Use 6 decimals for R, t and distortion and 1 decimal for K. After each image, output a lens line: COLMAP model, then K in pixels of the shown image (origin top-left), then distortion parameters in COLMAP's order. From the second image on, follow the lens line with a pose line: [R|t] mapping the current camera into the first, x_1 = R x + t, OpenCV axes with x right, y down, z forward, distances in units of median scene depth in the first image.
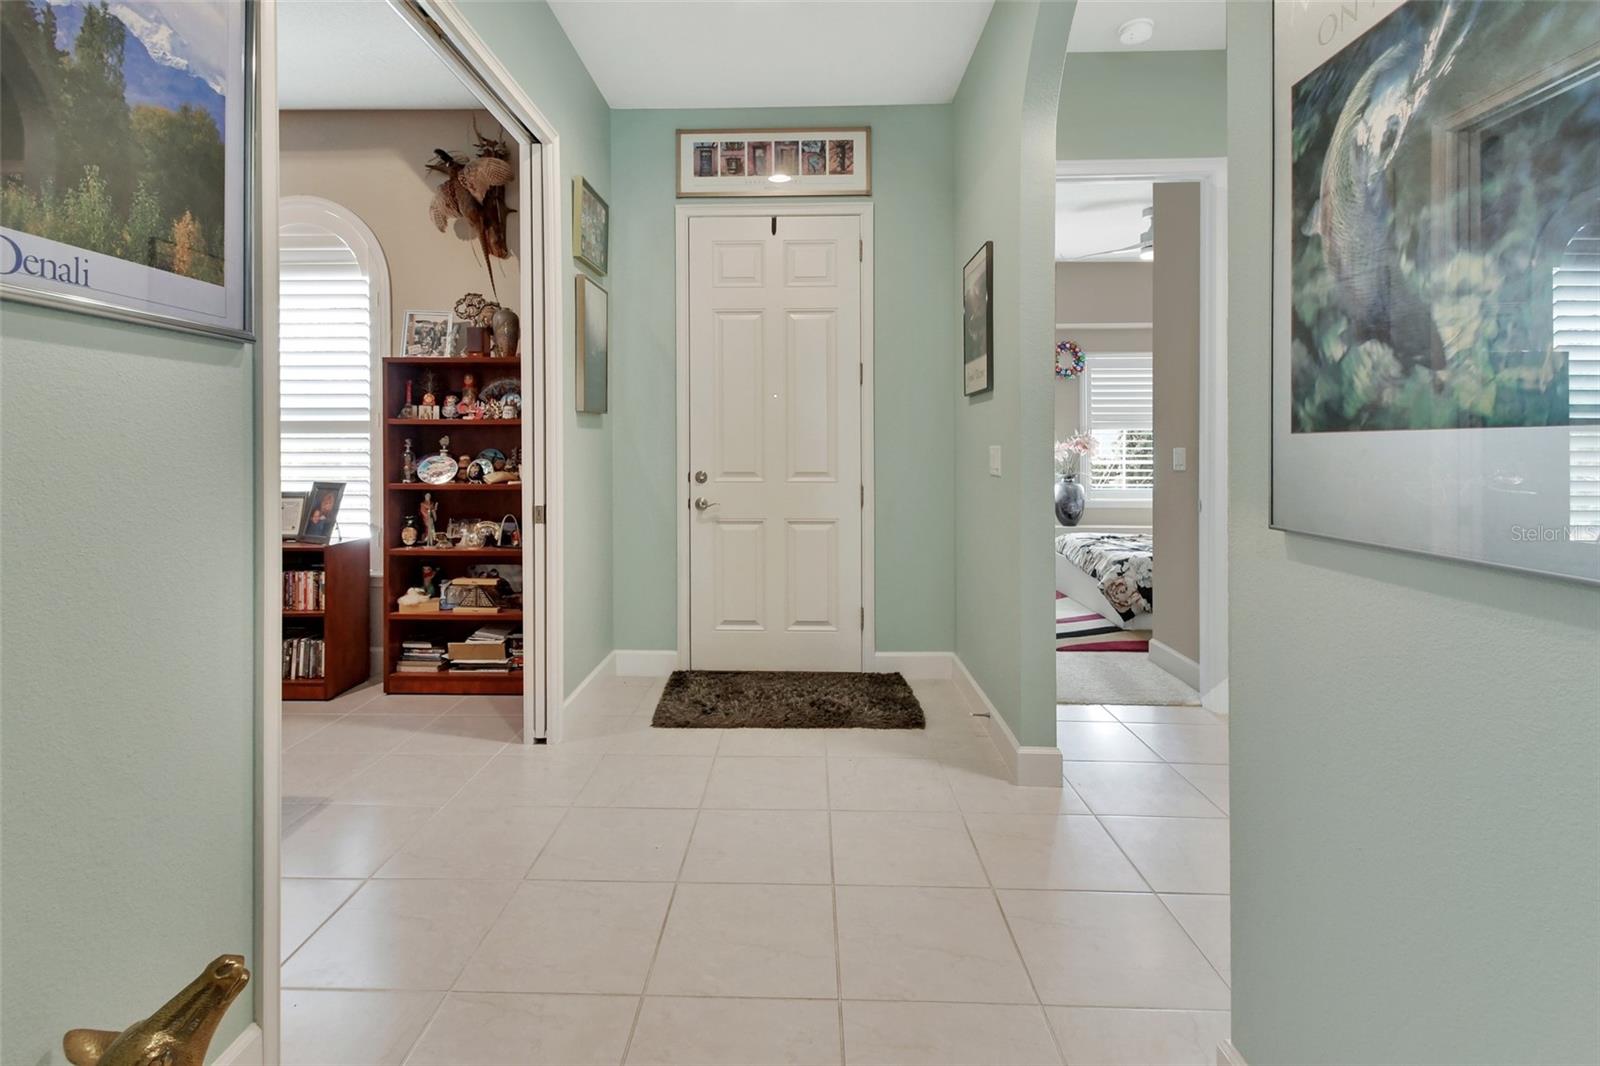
lens RADIAL K [[754.3, 0, 798.6], [0, 754.3, 450.5], [0, 0, 1]] dist [0.003667, -0.003238]
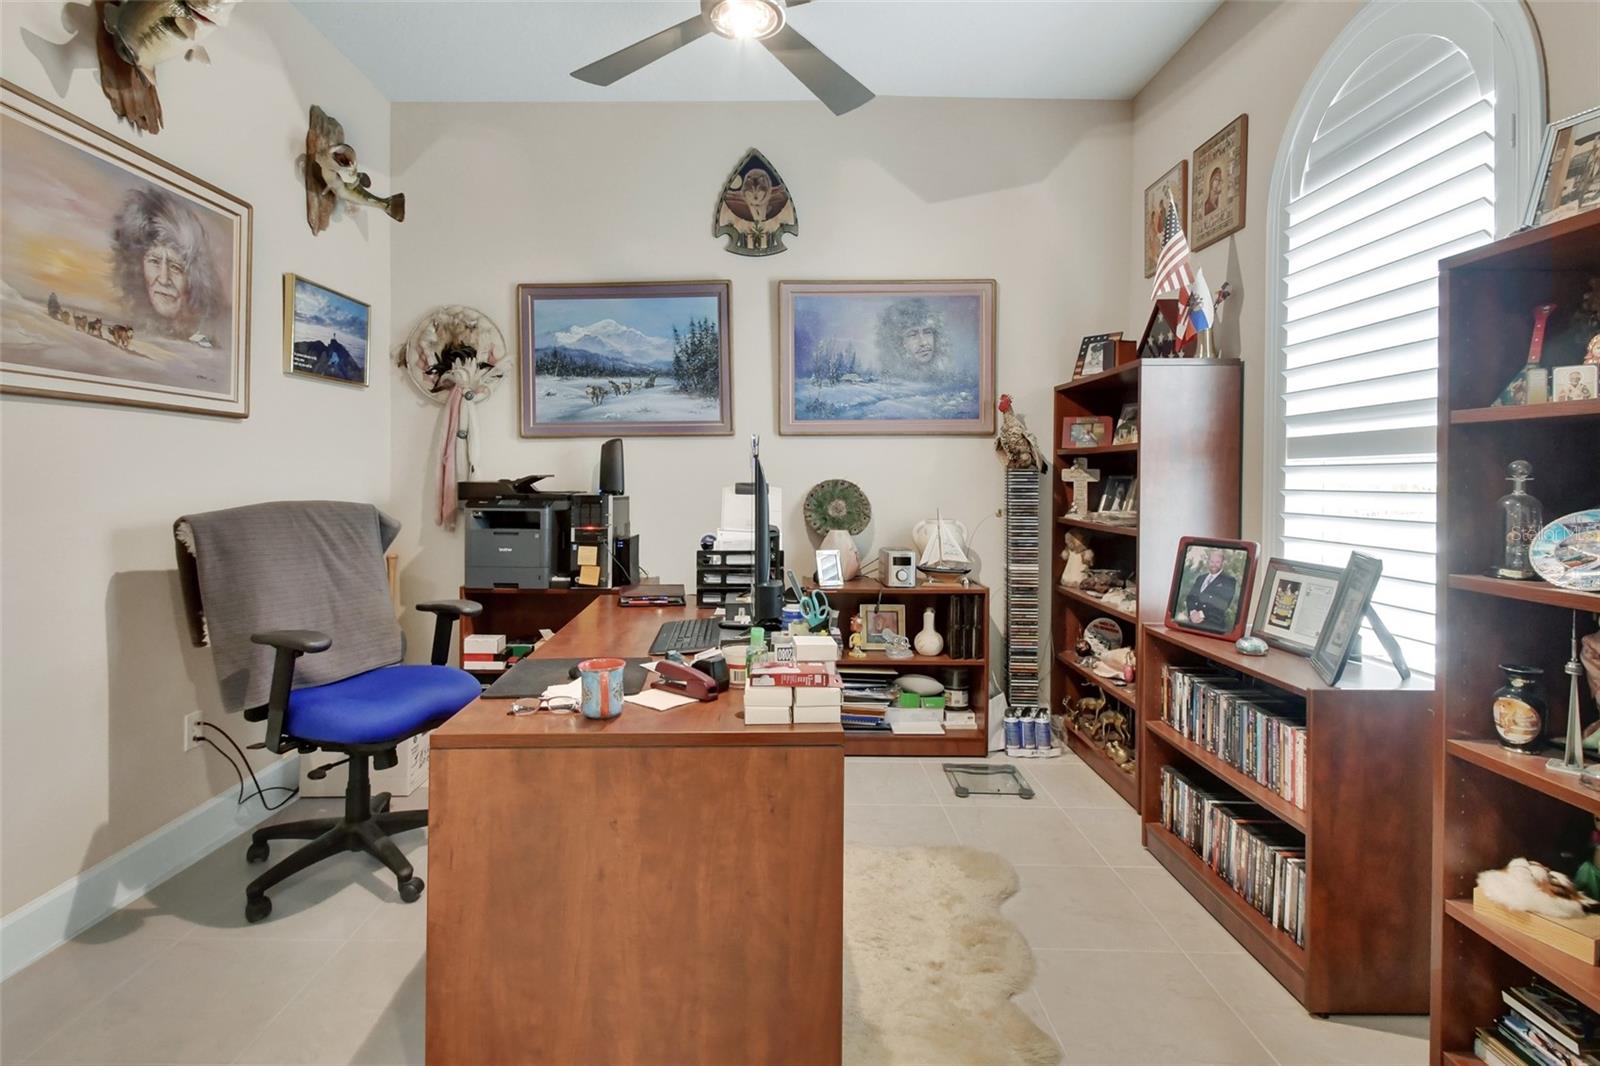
lens RADIAL K [[754.3, 0, 793.1], [0, 754.3, 494.7], [0, 0, 1]] dist [0.003667, -0.003238]
pose [[0.002597, 0.015643, -0.999874, -0.148766], [-0.008571, 0.999841, 0.015620, -0.001381], [0.999960, 0.008530, 0.002730, 0.660680]]
